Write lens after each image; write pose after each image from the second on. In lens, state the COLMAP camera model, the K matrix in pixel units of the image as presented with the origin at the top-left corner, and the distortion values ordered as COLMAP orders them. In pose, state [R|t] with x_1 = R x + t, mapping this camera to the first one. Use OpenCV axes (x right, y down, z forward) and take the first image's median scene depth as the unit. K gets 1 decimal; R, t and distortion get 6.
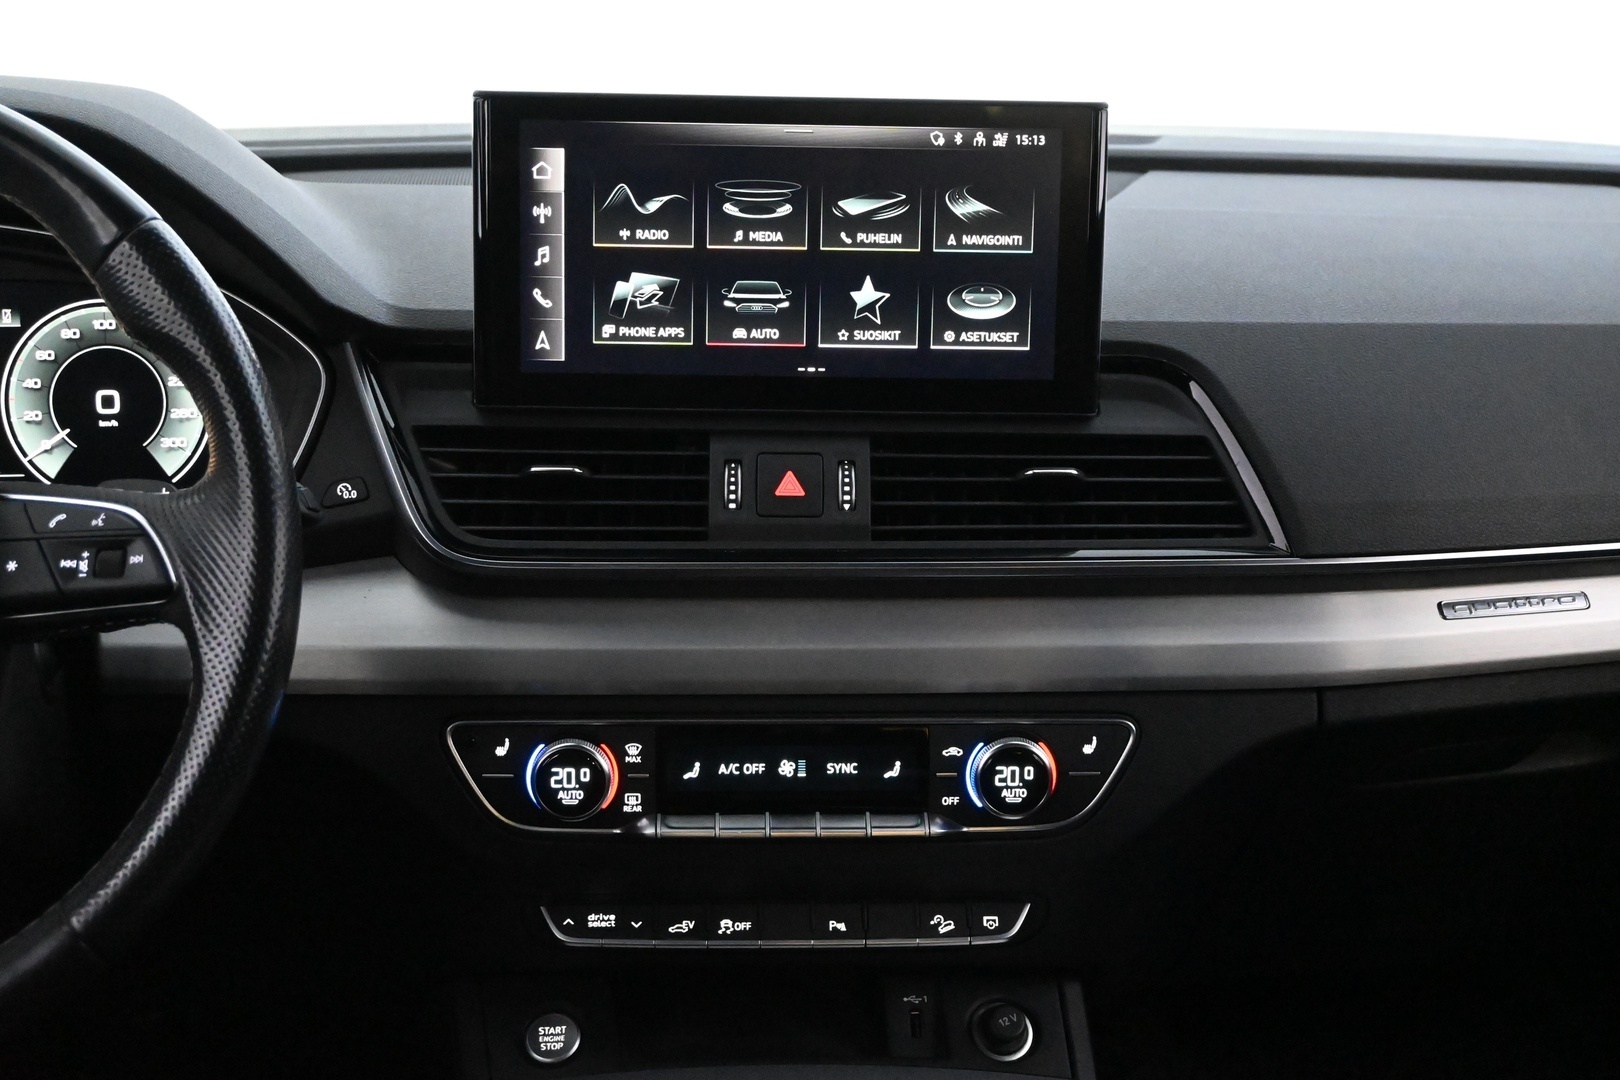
lens RADIAL K [[2271.5, 0, 805.9], [0, 2271.5, 529.1], [0, 0, 1]] dist [0.011016, 0.000000]
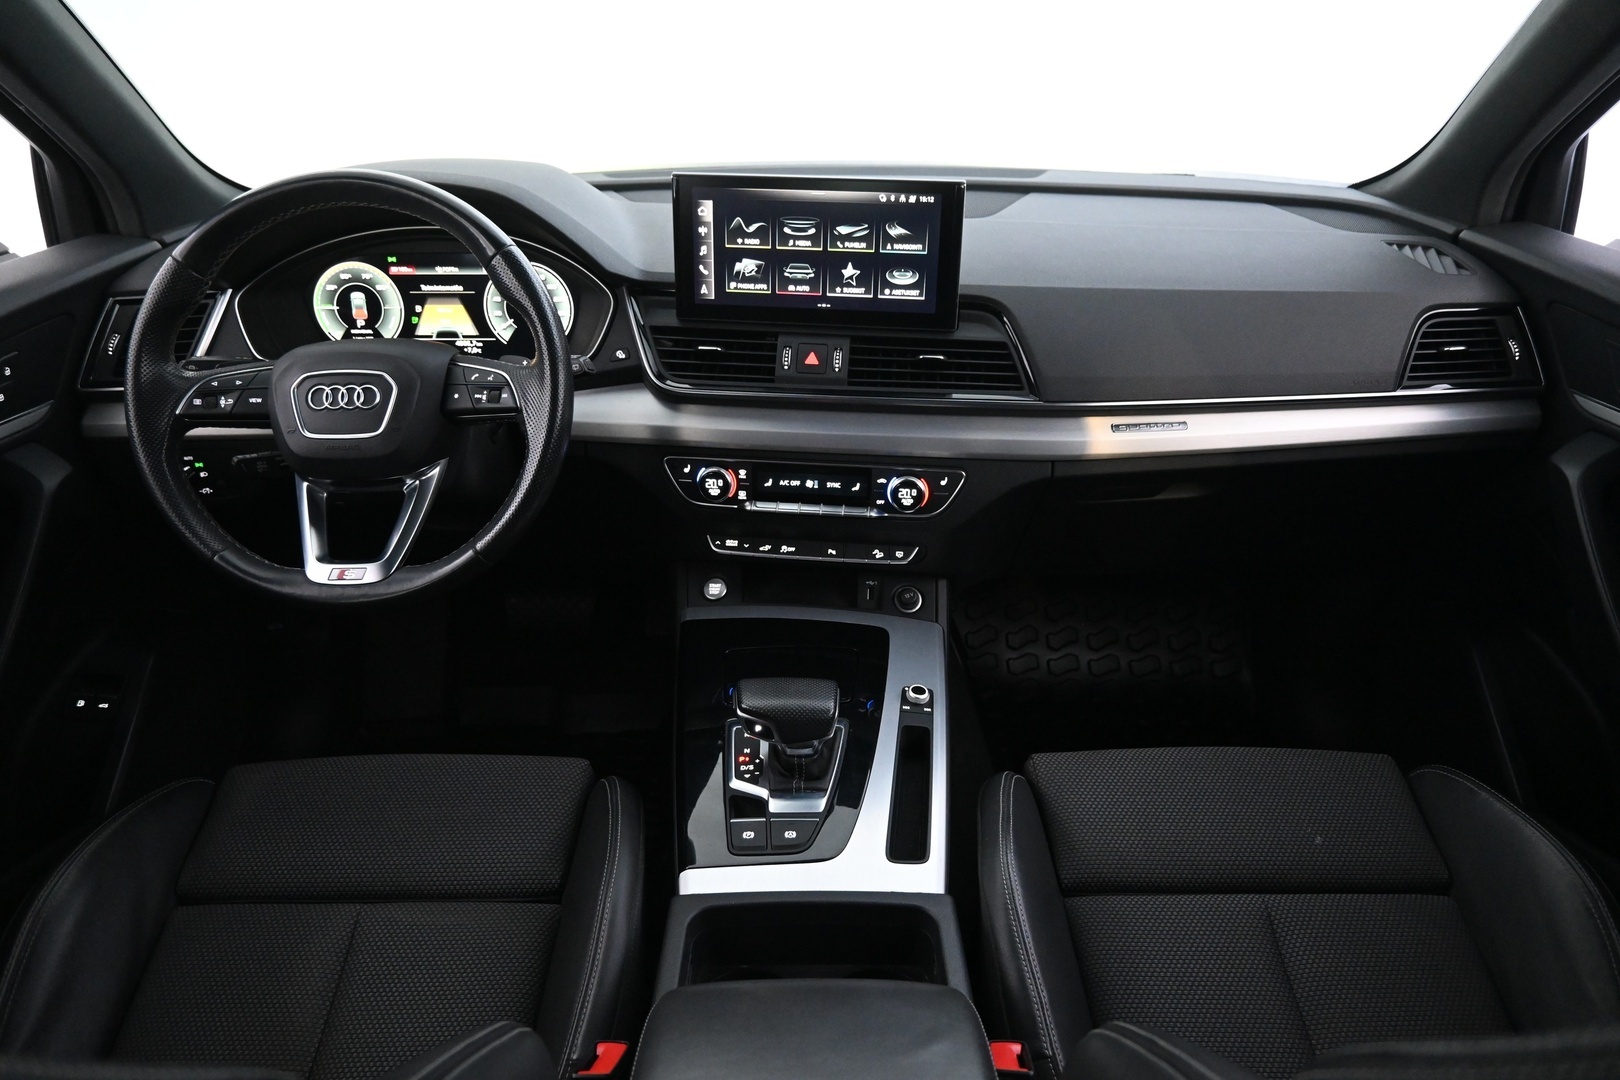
lens RADIAL K [[1068.7, 0, 810.1], [0, 1068.7, 548.4], [0, 0, 1]] dist [-0.031037, -0.000246]
pose [[0.986276, 0.064709, -0.151895, 0.158642], [-0.029277, 0.973960, 0.224821, -0.072110], [0.162488, -0.217288, 0.962488, -0.042861]]
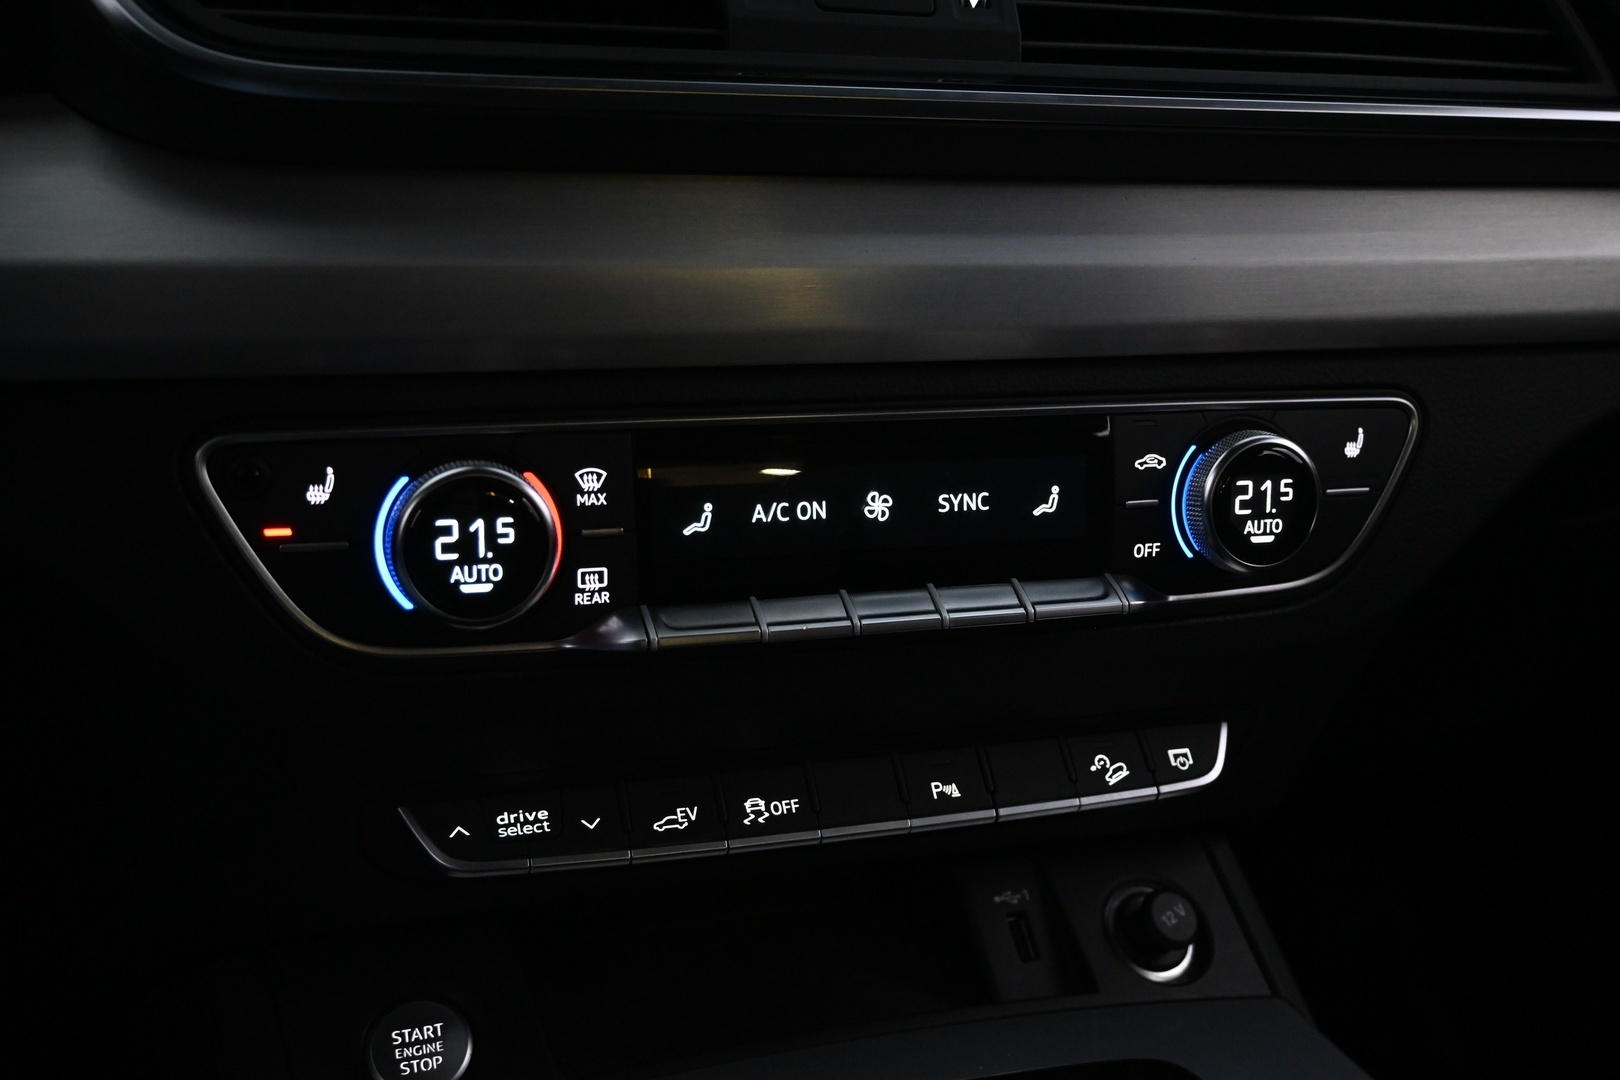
lens RADIAL K [[1601.9, 0, 811.0], [0, 1601.9, 546.5], [0, 0, 1]] dist [0.012327, 0.000000]
pose [[0.958948, -0.055341, 0.278131, -0.127814], [0.049028, 0.998359, 0.029606, 0.102775], [-0.279313, -0.014754, 0.960087, 0.639369]]
